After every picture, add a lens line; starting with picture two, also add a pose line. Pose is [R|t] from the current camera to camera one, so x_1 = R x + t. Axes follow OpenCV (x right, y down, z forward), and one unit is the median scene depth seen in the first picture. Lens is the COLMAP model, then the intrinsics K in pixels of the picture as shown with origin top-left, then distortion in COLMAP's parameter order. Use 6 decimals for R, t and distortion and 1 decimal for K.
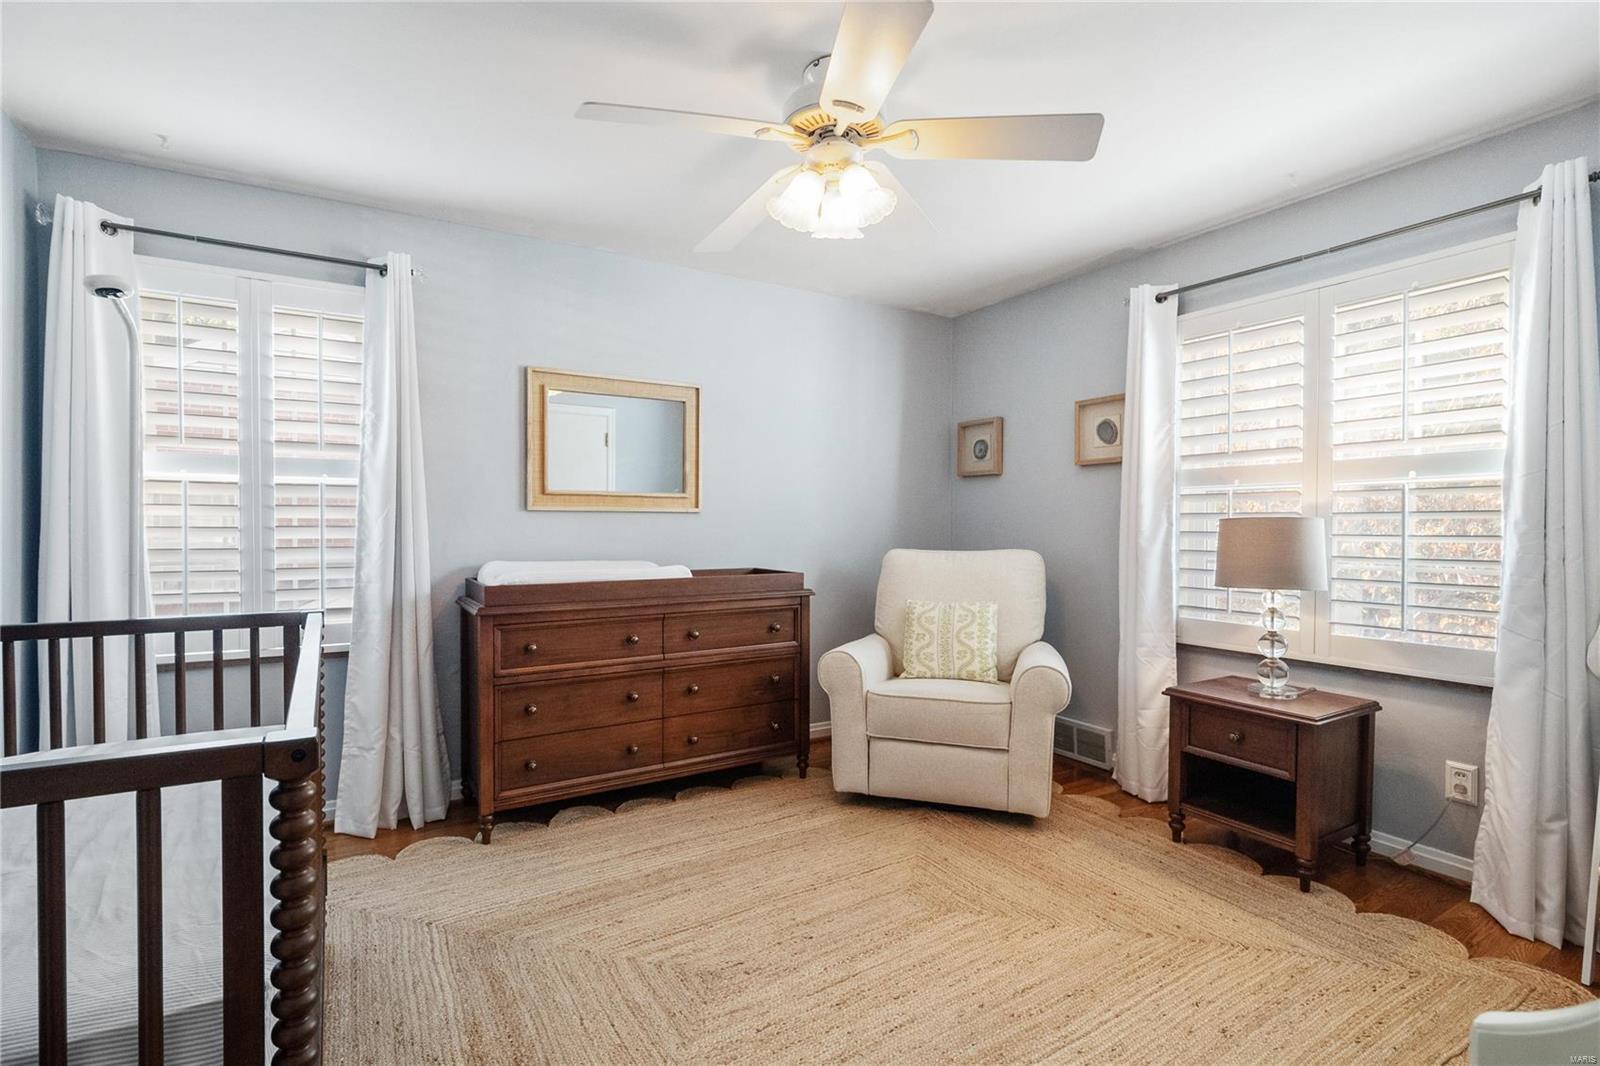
lens RADIAL K [[756.5, 0, 783.6], [0, 756.5, 528.1], [0, 0, 1]] dist [-0.008405, -0.000396]
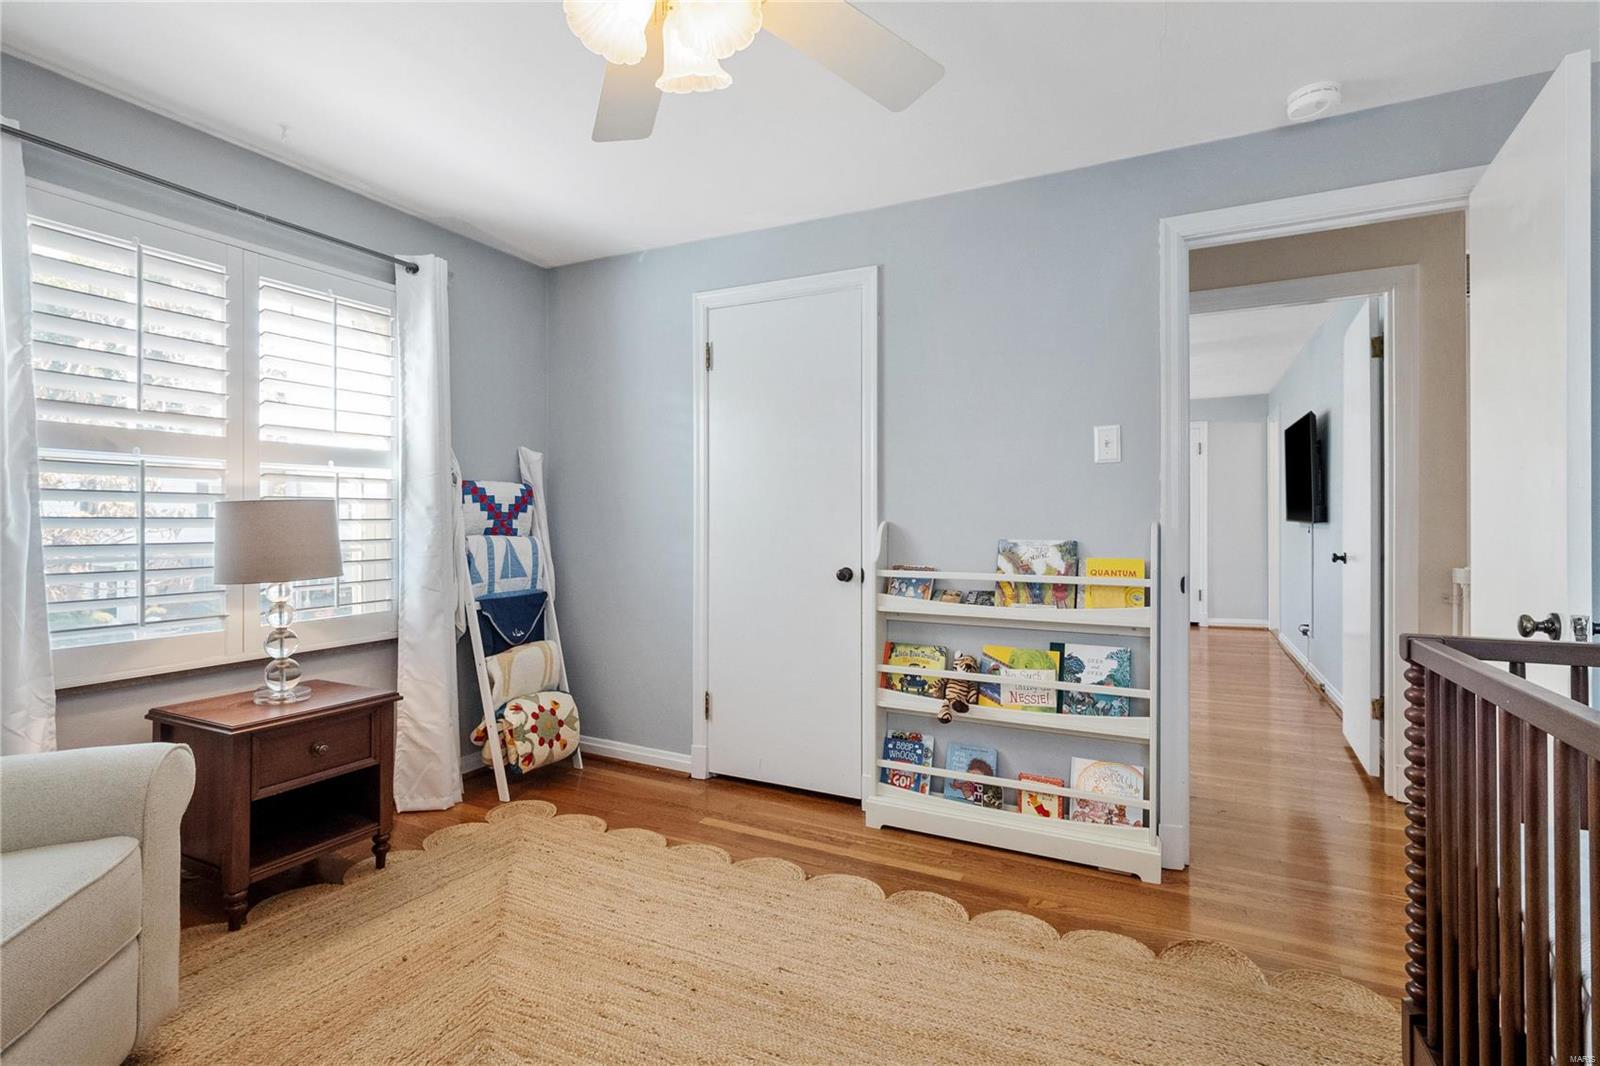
lens RADIAL K [[754.2, 0, 775.6], [0, 754.2, 519.0], [0, 0, 1]] dist [0.006848, -0.000329]
pose [[-0.531298, 0.000109, 0.847185, -0.417038], [0.001813, 0.999998, 0.001009, 0.008229], [-0.847183, 0.002072, -0.531297, 0.980011]]
